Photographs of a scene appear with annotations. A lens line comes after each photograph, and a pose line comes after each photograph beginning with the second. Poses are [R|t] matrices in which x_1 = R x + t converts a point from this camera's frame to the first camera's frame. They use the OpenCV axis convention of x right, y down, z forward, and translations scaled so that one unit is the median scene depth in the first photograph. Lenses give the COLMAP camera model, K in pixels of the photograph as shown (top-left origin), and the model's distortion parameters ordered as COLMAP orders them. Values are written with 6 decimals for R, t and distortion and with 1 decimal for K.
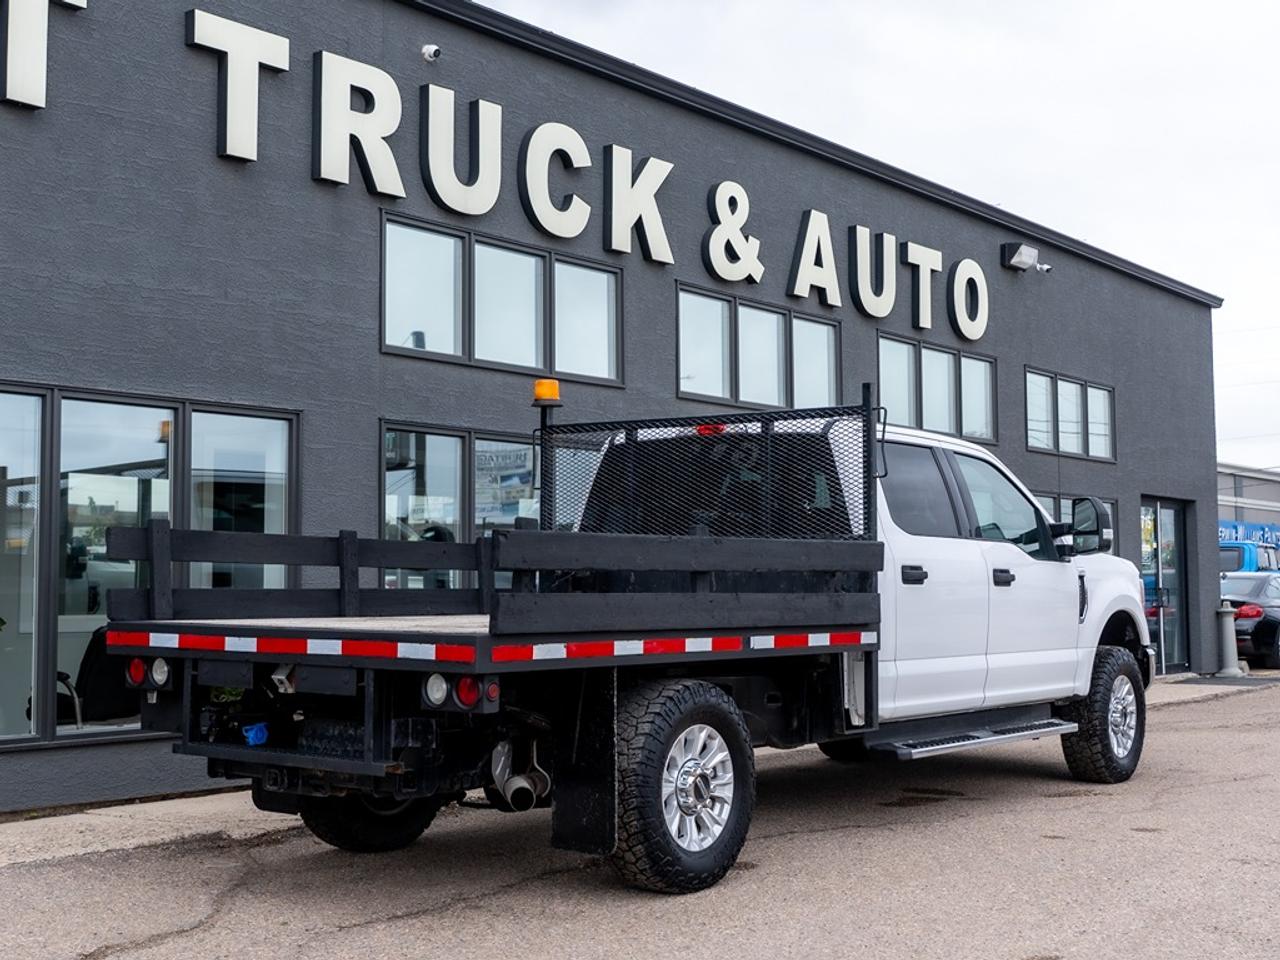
lens RADIAL K [[1711.5, 0, 640.1], [0, 1711.5, 441.7], [0, 0, 1]] dist [-0.010239, 0.008517]
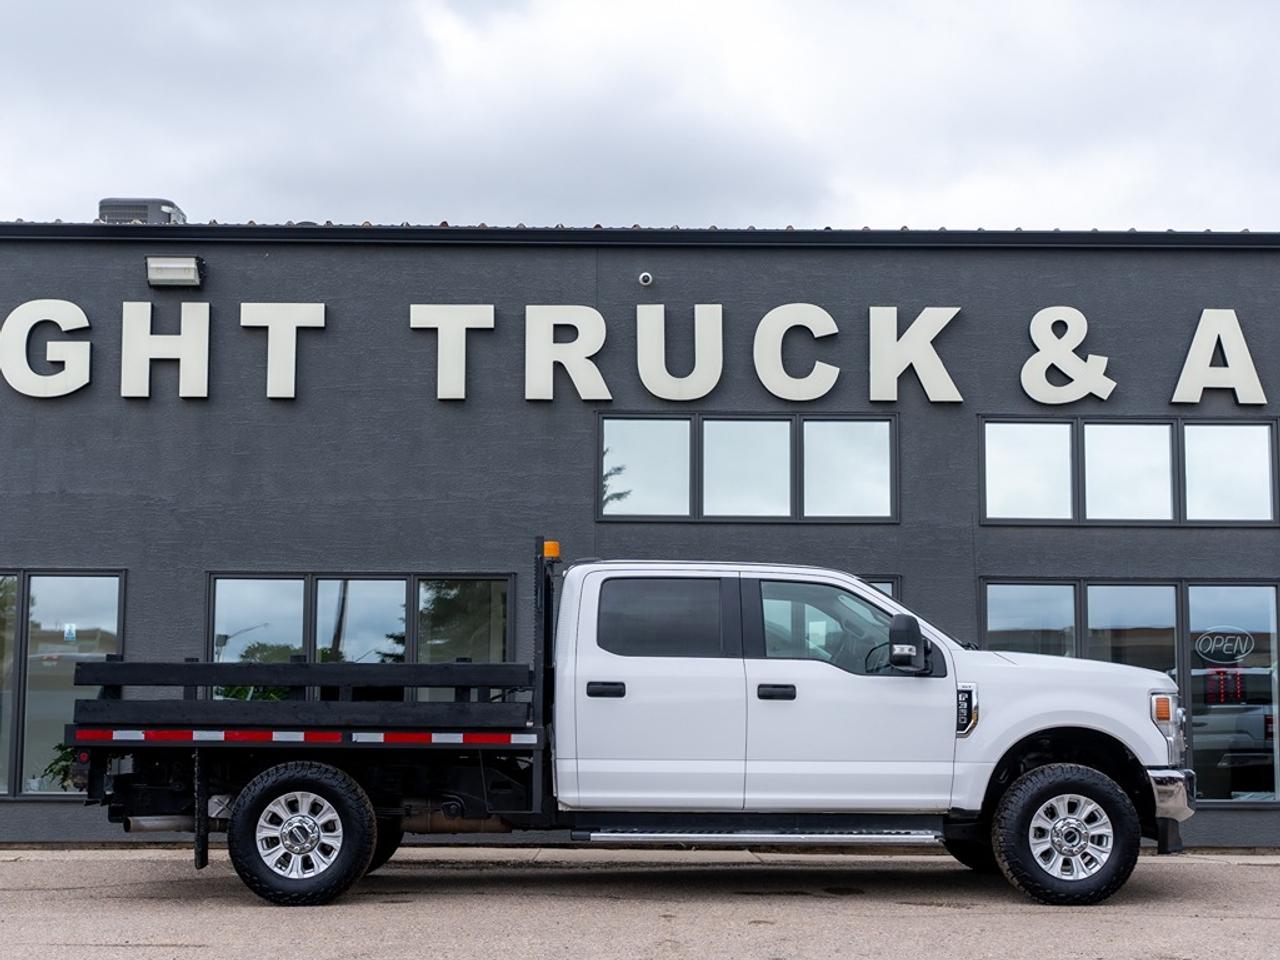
lens RADIAL K [[1805.2, 0, 640.0], [0, 1805.2, 480.0], [0, 0, 1]] dist [-0.008638, 0.043652]
pose [[0.609551, -0.098728, -0.786575, 1.004809], [0.060538, 0.995114, -0.077989, 0.026550], [0.790432, -0.000080, 0.612550, 0.200204]]
